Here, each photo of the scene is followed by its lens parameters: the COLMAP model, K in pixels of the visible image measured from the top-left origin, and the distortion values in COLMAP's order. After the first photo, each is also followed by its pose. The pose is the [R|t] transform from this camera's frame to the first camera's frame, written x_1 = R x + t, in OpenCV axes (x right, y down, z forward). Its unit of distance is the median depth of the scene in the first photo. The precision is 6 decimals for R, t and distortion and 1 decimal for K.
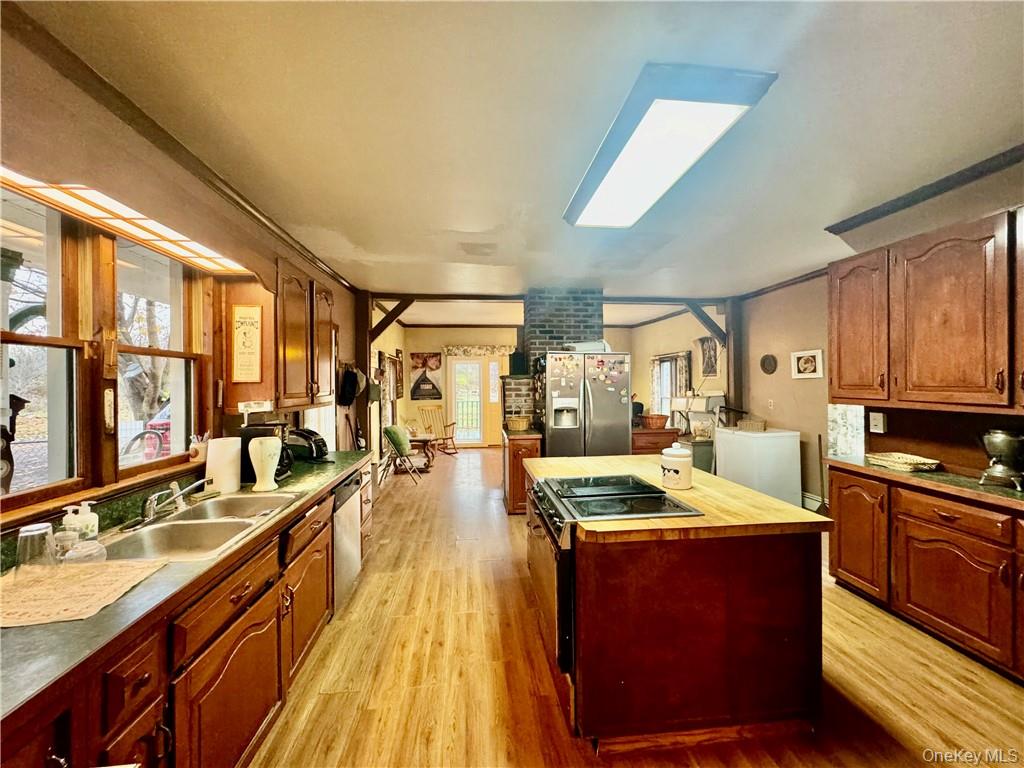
lens RADIAL K [[407.0, 0, 510.7], [0, 407.0, 385.1], [0, 0, 1]] dist [-0.012698, 0.000381]
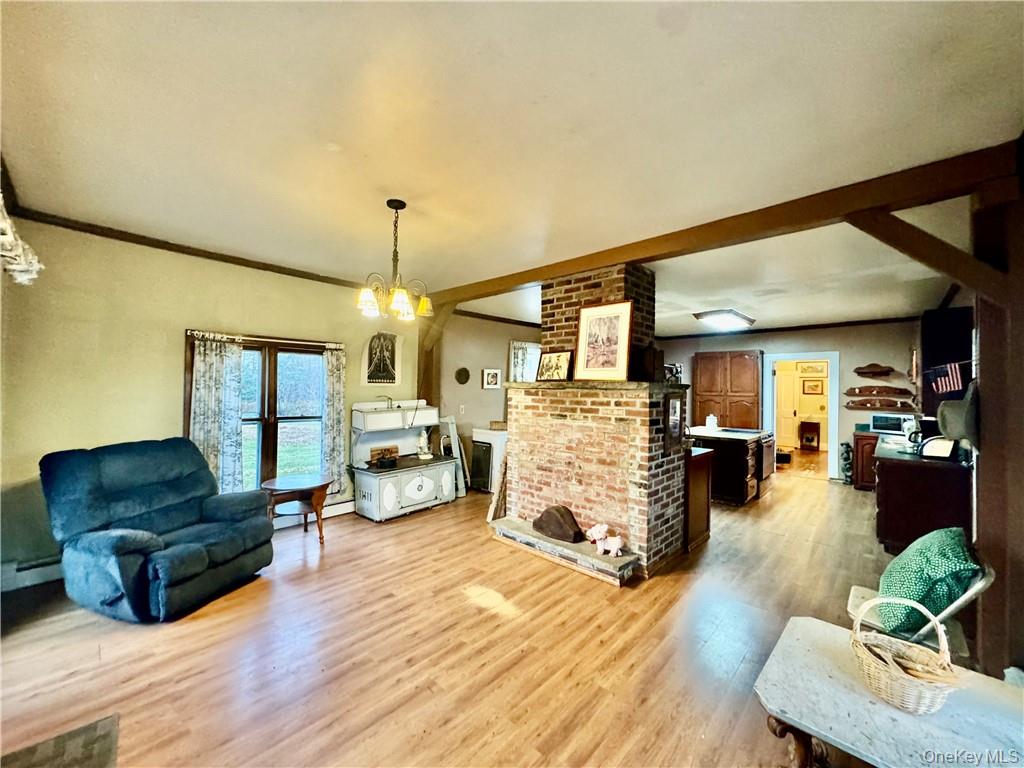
lens RADIAL K [[407.0, 0, 511.1], [0, 407.0, 381.7], [0, 0, 1]] dist [-0.012698, 0.000381]
pose [[-0.653843, 0.013646, 0.756507, -0.204163], [-0.002998, 0.999783, -0.020625, -0.006513], [-0.756624, -0.015753, -0.653660, 0.992817]]
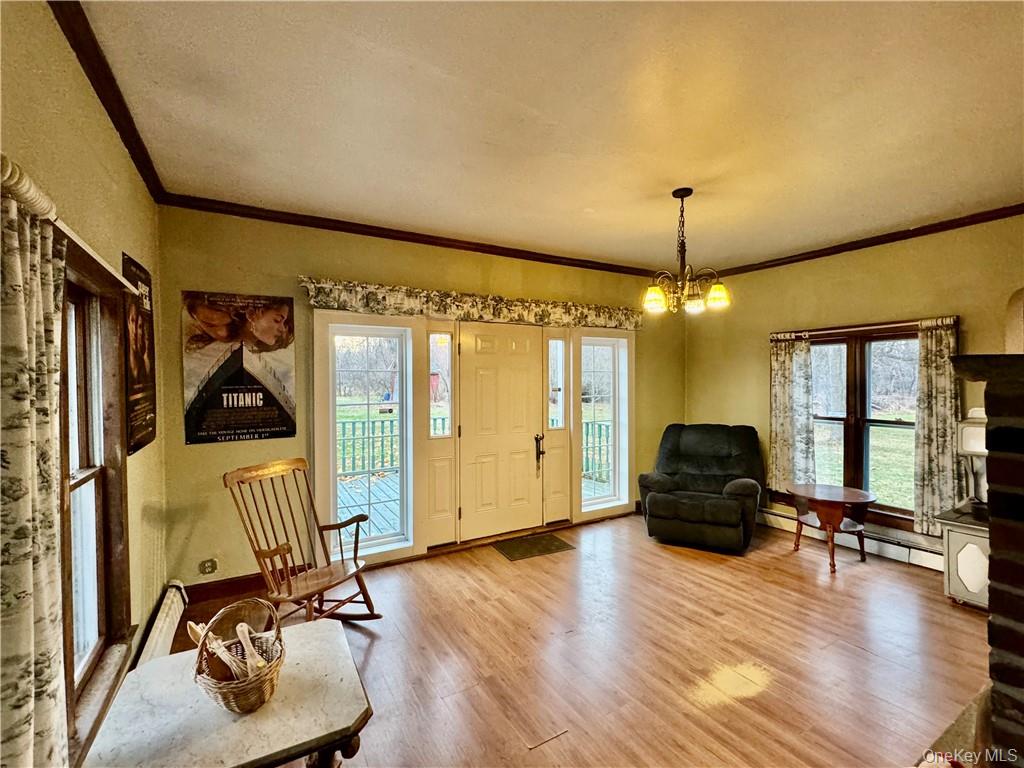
lens RADIAL K [[446.7, 0, 512.5], [0, 446.7, 385.5], [0, 0, 1]] dist [-0.000992, -0.000199]
pose [[0.909587, -0.000441, 0.415514, -0.161071], [-0.000257, 0.999999, 0.001624, -0.007964], [-0.415514, -0.001584, 0.909585, 0.591055]]
